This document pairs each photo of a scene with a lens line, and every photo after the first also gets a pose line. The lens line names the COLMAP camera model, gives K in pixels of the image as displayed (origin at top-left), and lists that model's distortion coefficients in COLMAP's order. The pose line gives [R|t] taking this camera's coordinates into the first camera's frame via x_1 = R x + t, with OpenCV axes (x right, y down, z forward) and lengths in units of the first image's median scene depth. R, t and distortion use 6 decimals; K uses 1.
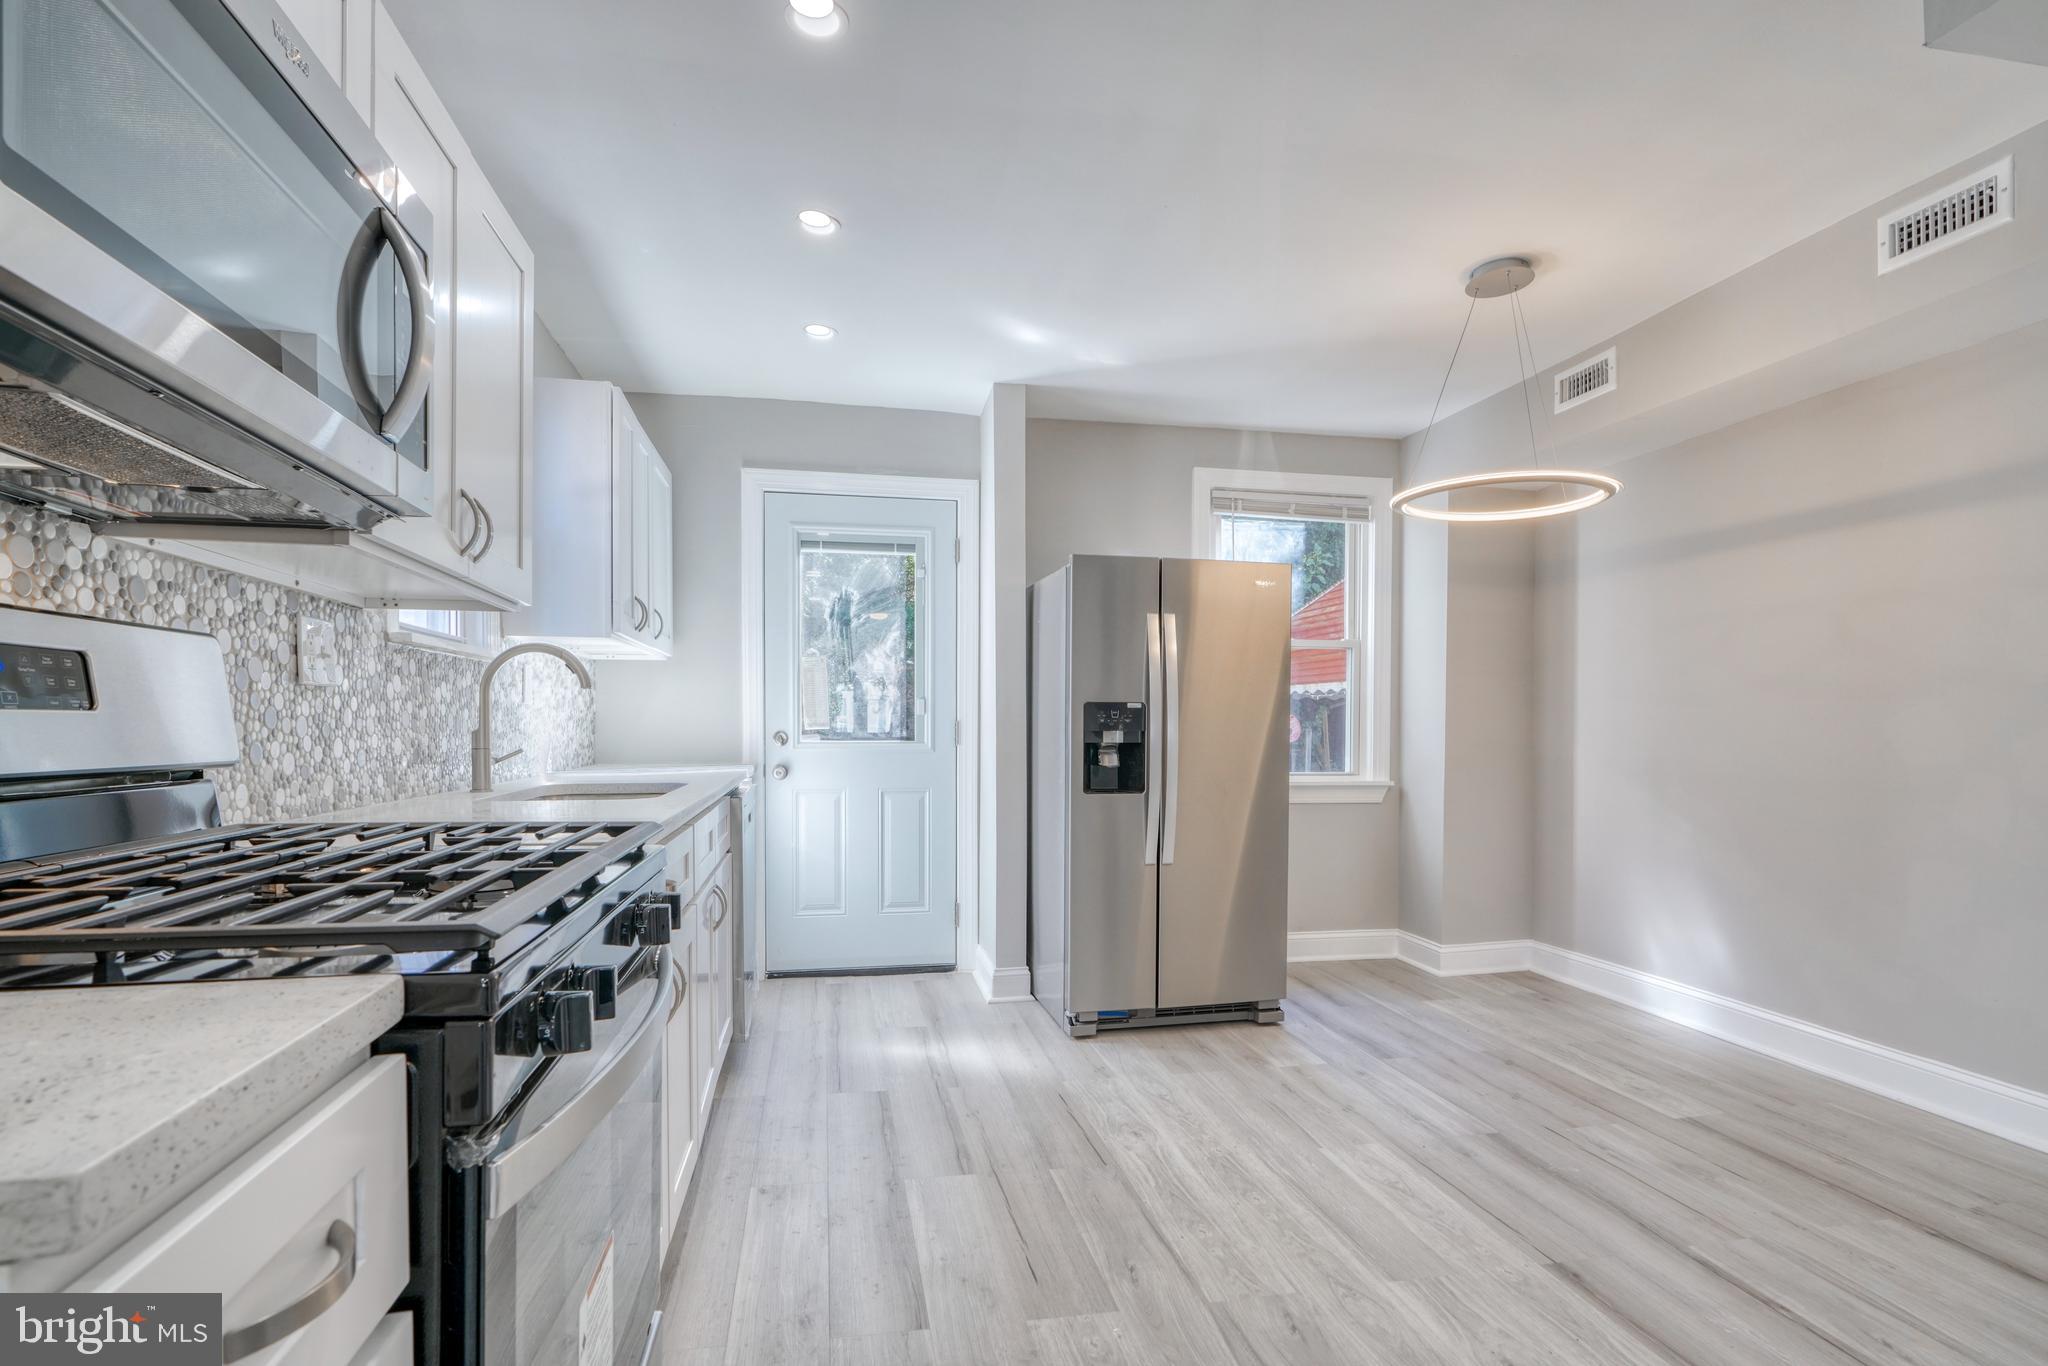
lens RADIAL K [[998.5, 0, 1025.1], [0, 998.5, 742.0], [0, 0, 1]] dist [-0.012265, 0.005798]
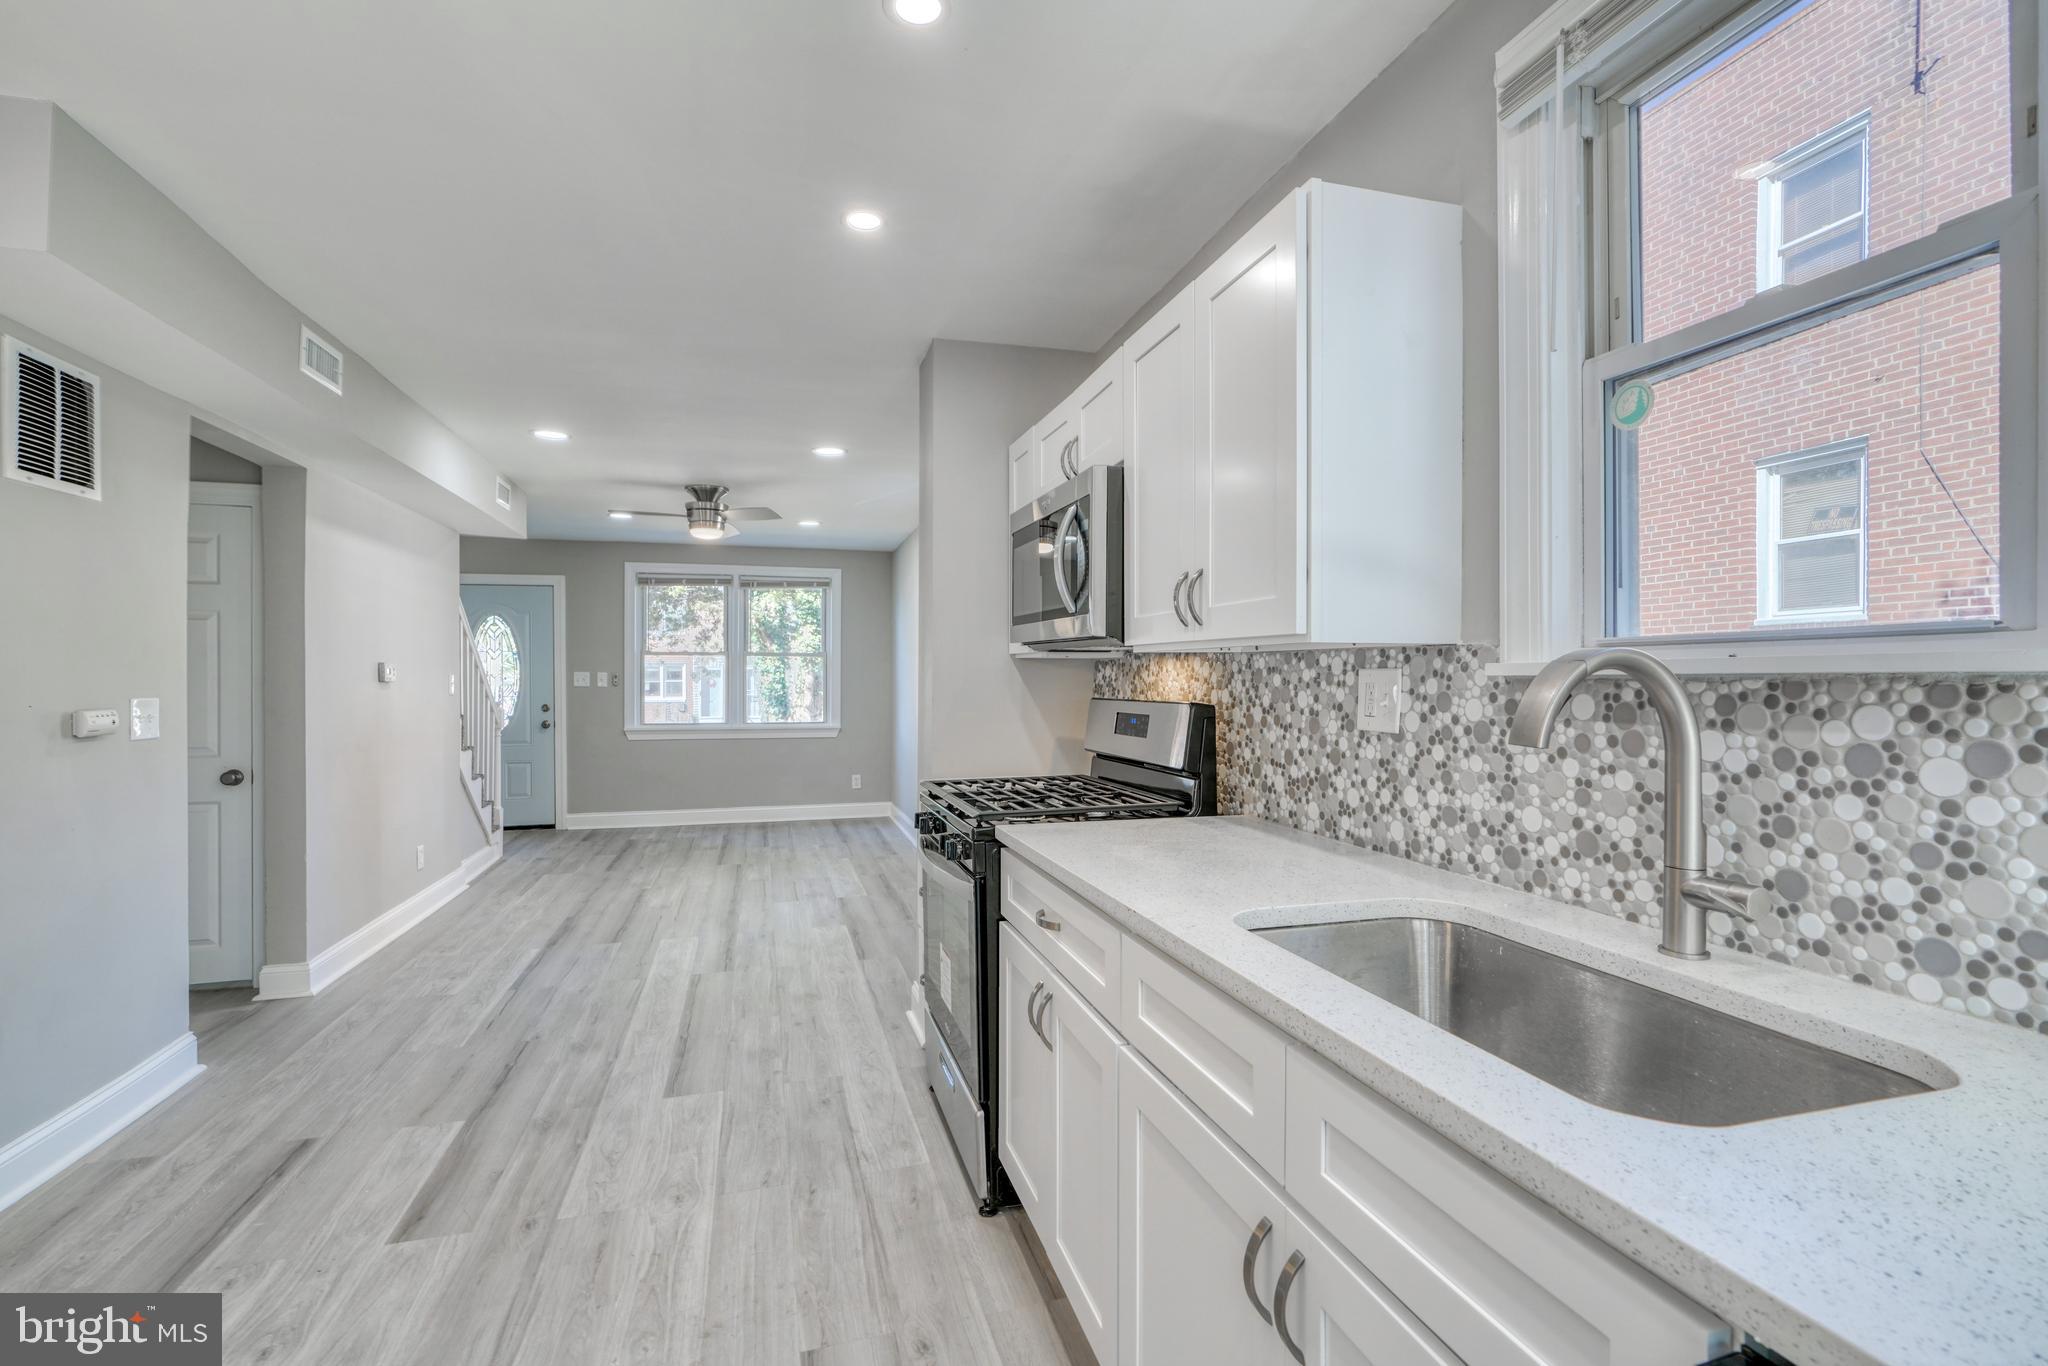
lens RADIAL K [[922.2, 0, 1024.0], [0, 922.2, 683.0], [0, 0, 1]] dist [-0.012742, 0.005813]
pose [[-0.996730, -0.002000, -0.080781, -0.128818], [-0.003439, 0.999838, 0.017683, -0.064912], [0.080732, 0.017903, -0.996575, 1.011388]]
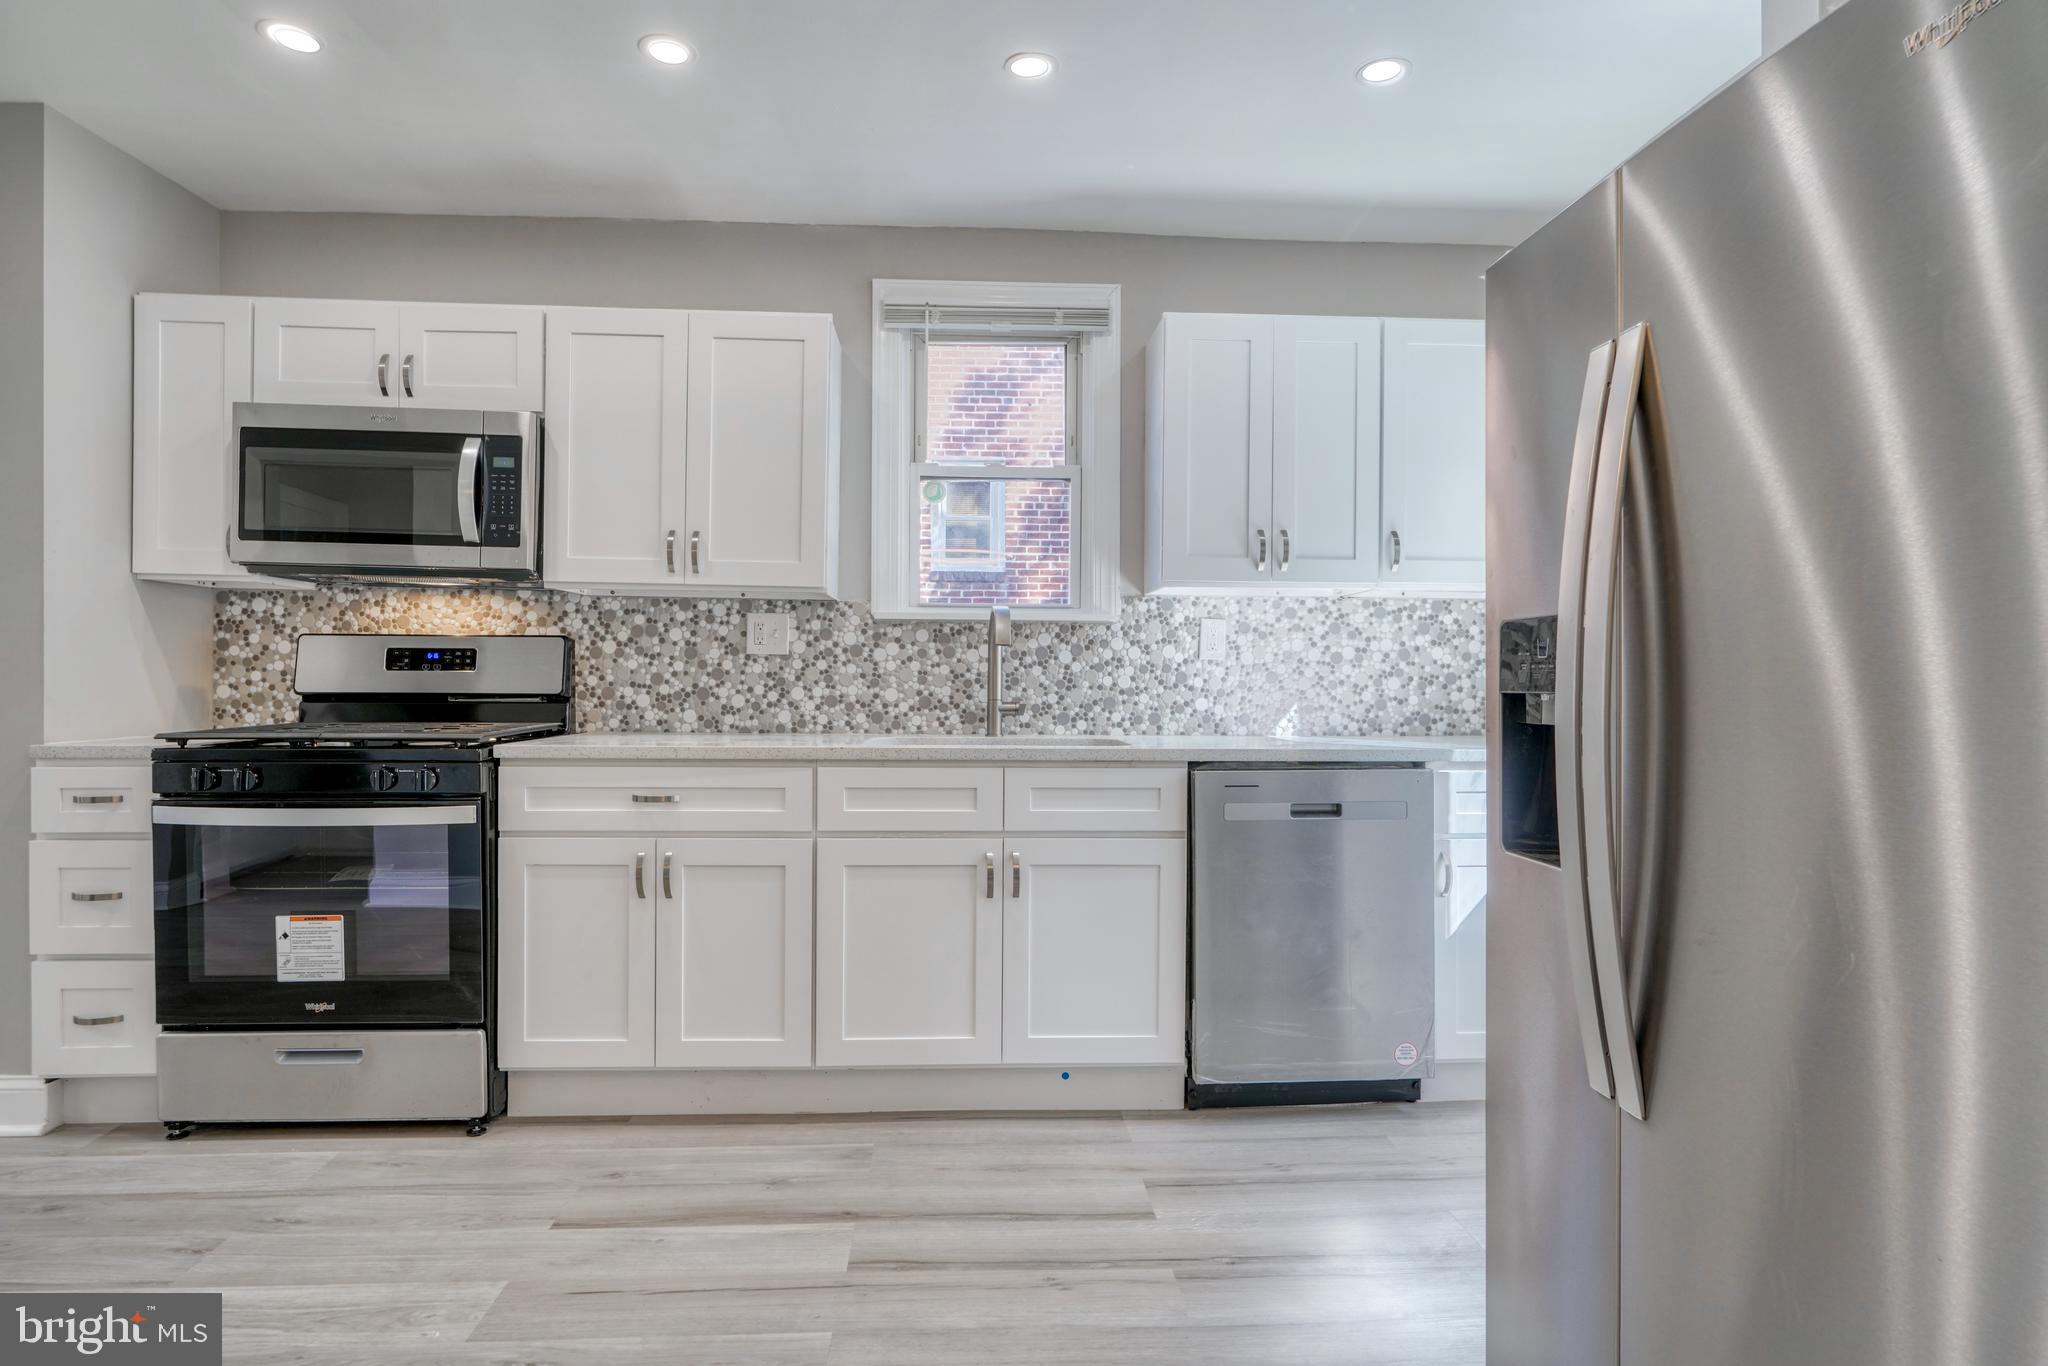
lens RADIAL K [[1087.9, 0, 1012.0], [0, 1087.9, 686.8], [0, 0, 1]] dist [-0.008178, 0.003364]
pose [[-0.146968, 0.003353, -0.989136, 0.518363], [-0.023266, 0.999706, 0.006846, -0.012828], [0.988868, 0.024019, -0.146846, 0.858233]]
